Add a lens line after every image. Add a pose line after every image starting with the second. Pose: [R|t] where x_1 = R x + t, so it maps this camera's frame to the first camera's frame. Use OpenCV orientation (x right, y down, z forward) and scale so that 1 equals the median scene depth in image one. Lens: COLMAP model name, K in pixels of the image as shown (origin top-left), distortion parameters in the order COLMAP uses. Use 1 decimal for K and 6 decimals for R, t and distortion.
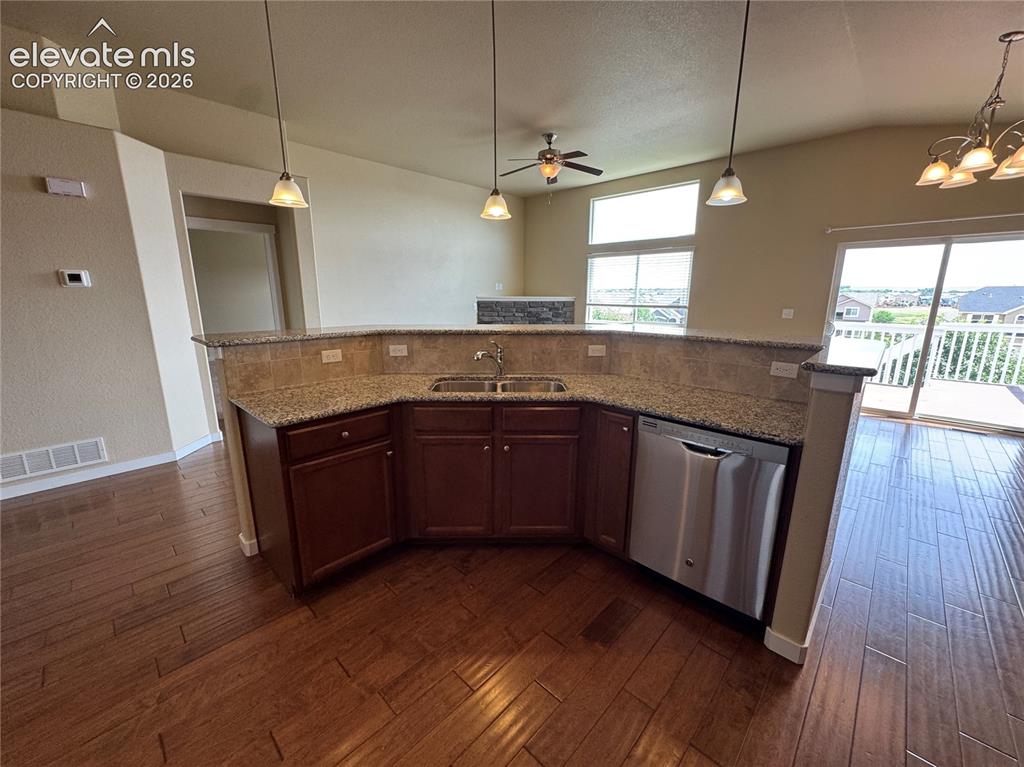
lens RADIAL K [[408.2, 0, 505.9], [0, 408.2, 384.4], [0, 0, 1]] dist [-0.010794, -0.000311]
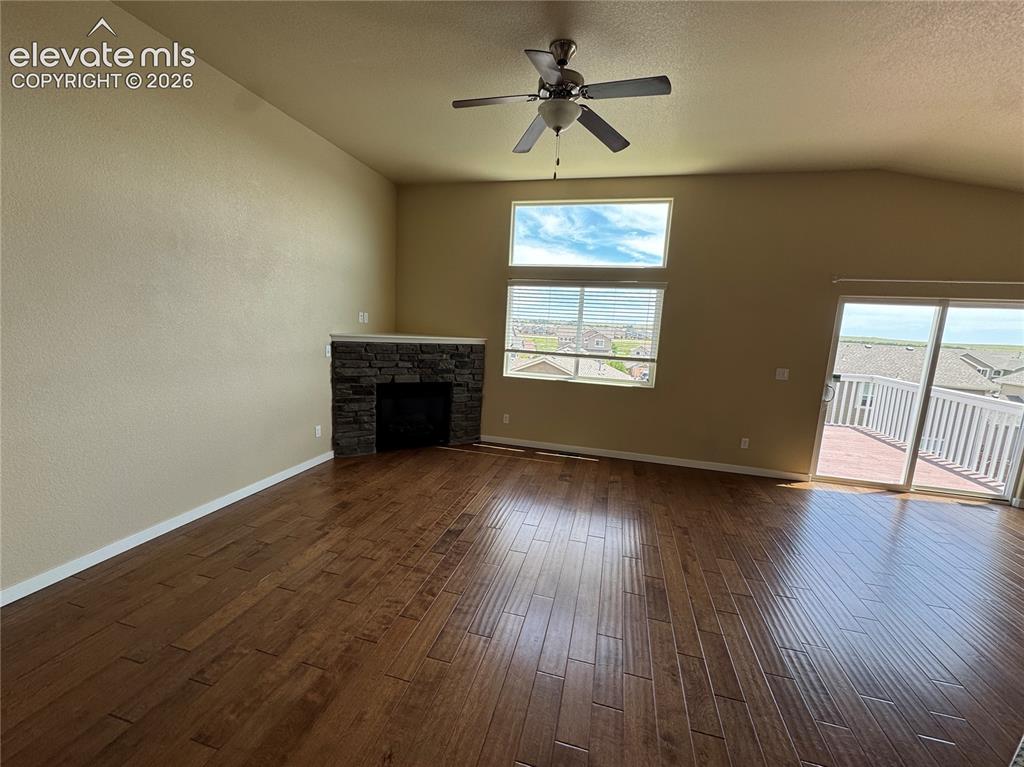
lens RADIAL K [[408.2, 0, 516.0], [0, 408.2, 386.6], [0, 0, 1]] dist [-0.010794, -0.000311]
pose [[0.866488, -0.033123, 0.498097, -0.133405], [0.060988, 0.997346, -0.039772, -0.104086], [-0.495458, 0.064840, 0.866209, 0.386145]]
